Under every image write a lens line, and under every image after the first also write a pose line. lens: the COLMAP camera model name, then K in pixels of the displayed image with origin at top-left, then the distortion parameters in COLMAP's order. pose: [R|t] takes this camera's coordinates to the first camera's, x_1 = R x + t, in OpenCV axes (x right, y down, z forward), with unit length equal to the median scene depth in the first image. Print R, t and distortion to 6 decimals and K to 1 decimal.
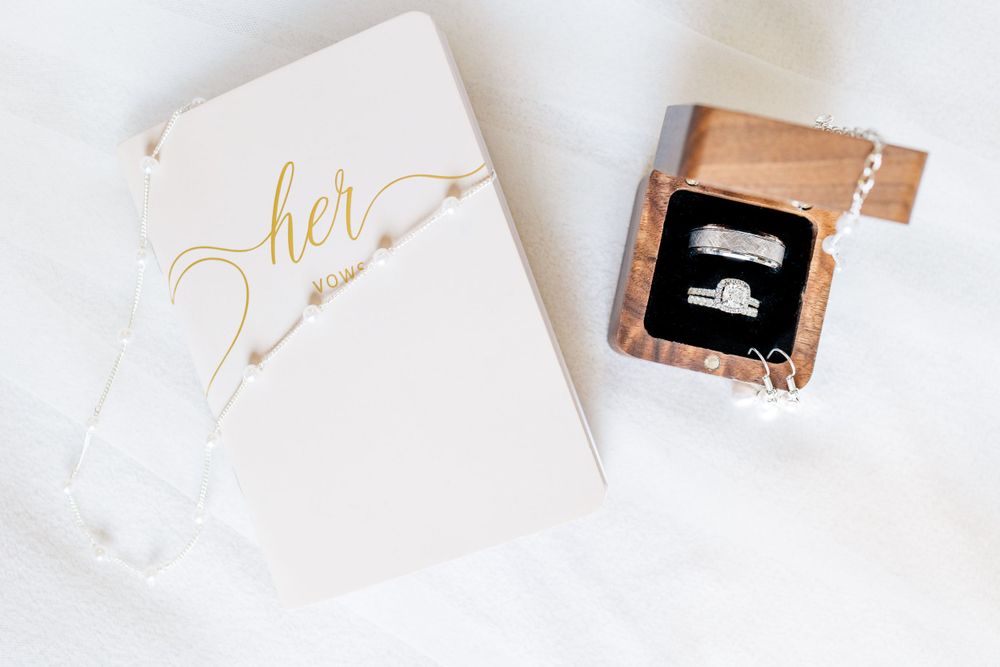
lens RADIAL K [[1004.0, 0, 499.7], [0, 1004.0, 334.2], [0, 0, 1]] dist [-0.001777, 0.000000]
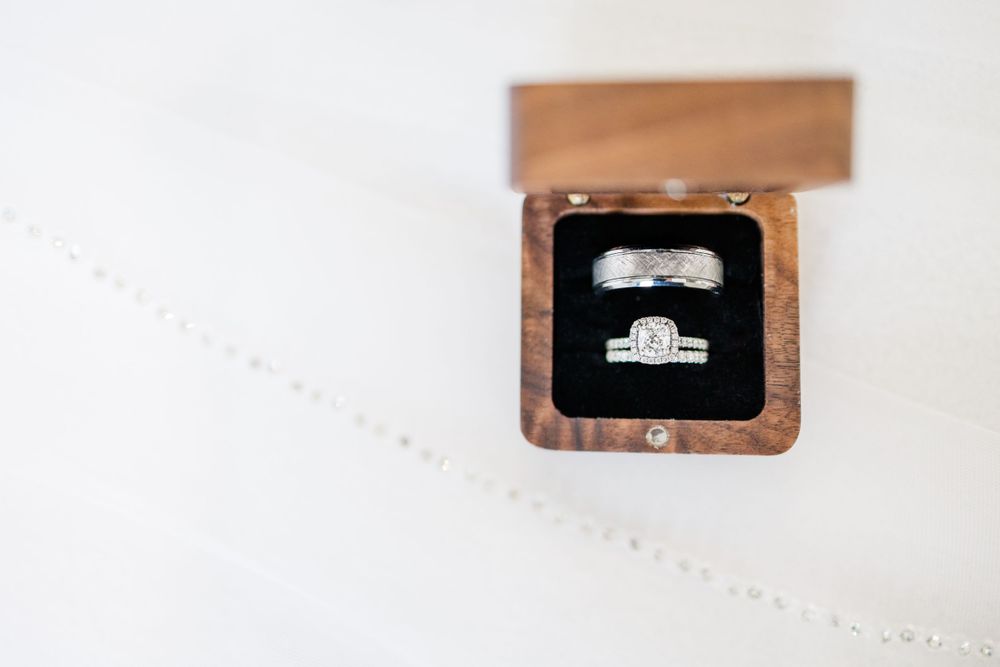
lens RADIAL K [[1004.0, 0, 500.0], [0, 1004.0, 332.7], [0, 0, 1]] dist [-0.001777, 0.000000]
pose [[0.976197, -0.200497, -0.082701, 0.176384], [0.191203, 0.975570, -0.108187, 0.012098], [0.102372, 0.089799, 0.990685, 0.269996]]
